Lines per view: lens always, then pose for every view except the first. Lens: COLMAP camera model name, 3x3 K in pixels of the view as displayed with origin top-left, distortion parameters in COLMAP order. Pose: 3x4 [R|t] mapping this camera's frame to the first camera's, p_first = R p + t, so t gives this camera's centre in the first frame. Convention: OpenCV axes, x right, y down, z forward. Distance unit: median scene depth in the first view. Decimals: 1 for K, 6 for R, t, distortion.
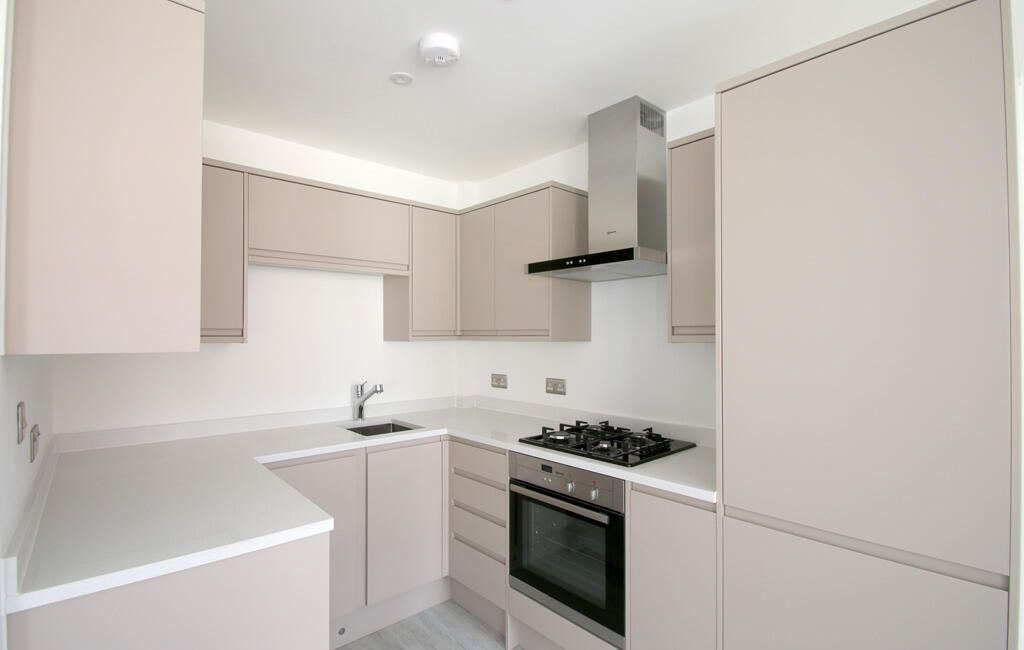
lens RADIAL K [[471.6, 0, 496.0], [0, 471.6, 334.1], [0, 0, 1]] dist [-0.001847, -0.000126]
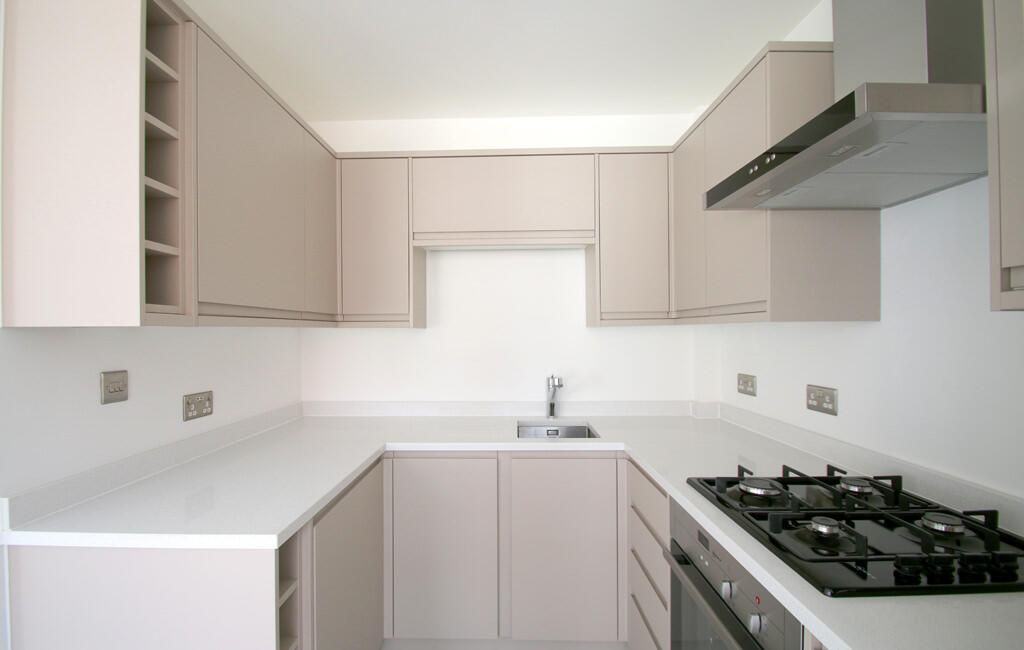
lens RADIAL K [[471.6, 0, 496.0], [0, 471.6, 334.1], [0, 0, 1]] dist [-0.001847, -0.000126]
pose [[0.747952, -0.002265, -0.663749, 0.245033], [0.010488, 0.999910, 0.008407, 0.023100], [0.663670, -0.013249, 0.747908, 0.336308]]
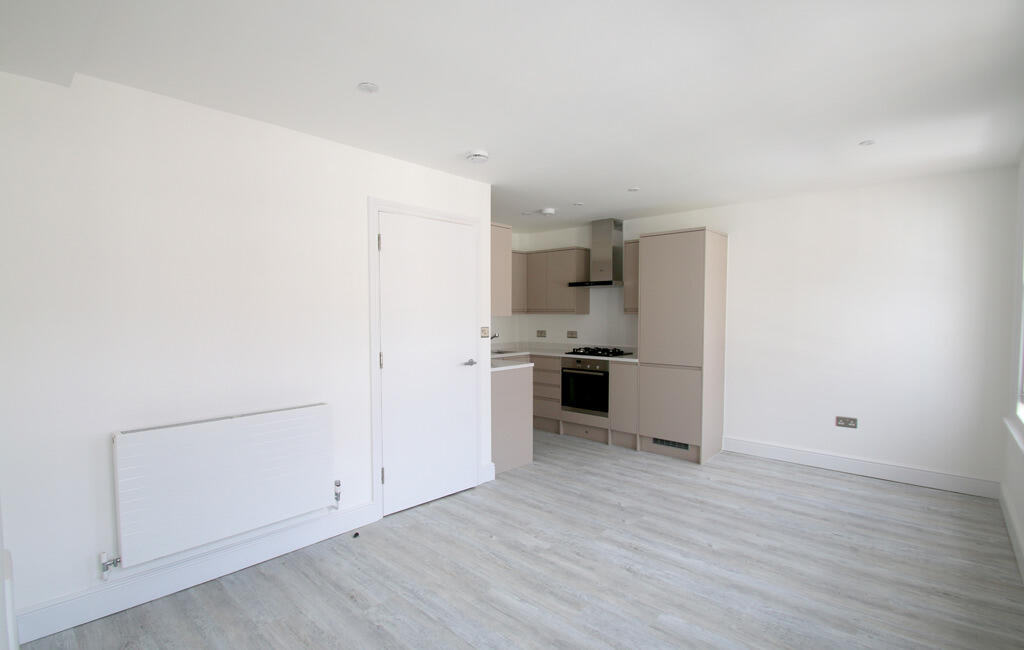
lens RADIAL K [[471.6, 0, 496.0], [0, 471.6, 334.1], [0, 0, 1]] dist [-0.001847, -0.000126]
pose [[0.994462, -0.007742, 0.104810, -0.524258], [0.002172, 0.998584, 0.053153, -0.010666], [-0.105073, -0.052631, 0.993071, -1.314689]]
